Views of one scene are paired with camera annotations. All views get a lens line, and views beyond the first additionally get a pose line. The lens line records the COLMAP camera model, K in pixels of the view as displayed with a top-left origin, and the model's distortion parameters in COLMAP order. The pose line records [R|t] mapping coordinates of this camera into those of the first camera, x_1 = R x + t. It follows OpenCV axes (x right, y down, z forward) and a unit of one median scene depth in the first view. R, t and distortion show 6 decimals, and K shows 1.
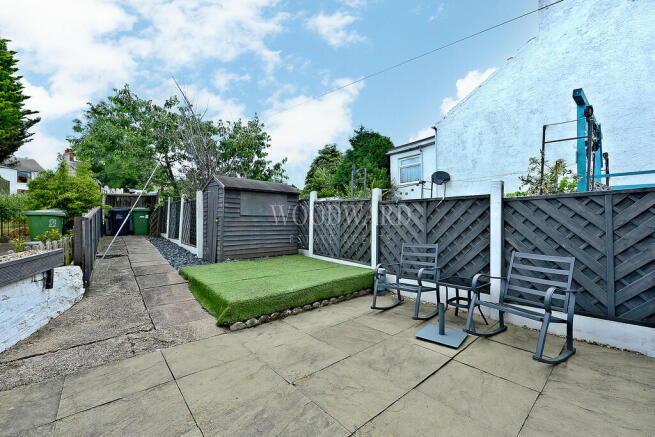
lens RADIAL K [[256.4, 0, 334.2], [0, 256.4, 223.6], [0, 0, 1]] dist [-0.000113, 0.000094]
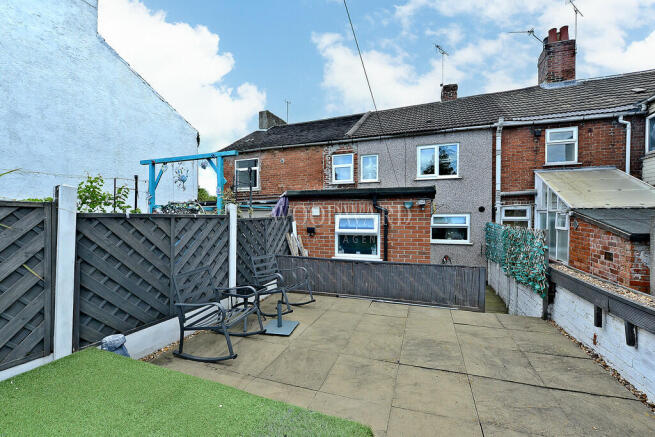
lens RADIAL K [[267.2, 0, 333.9], [0, 267.2, 215.4], [0, 0, 1]] dist [-0.004012, 0.000187]
pose [[-0.477284, 0.010016, 0.878692, -0.738047], [0.014316, 0.999891, -0.003621, -0.096082], [-0.878632, 0.010851, -0.477376, 1.155610]]
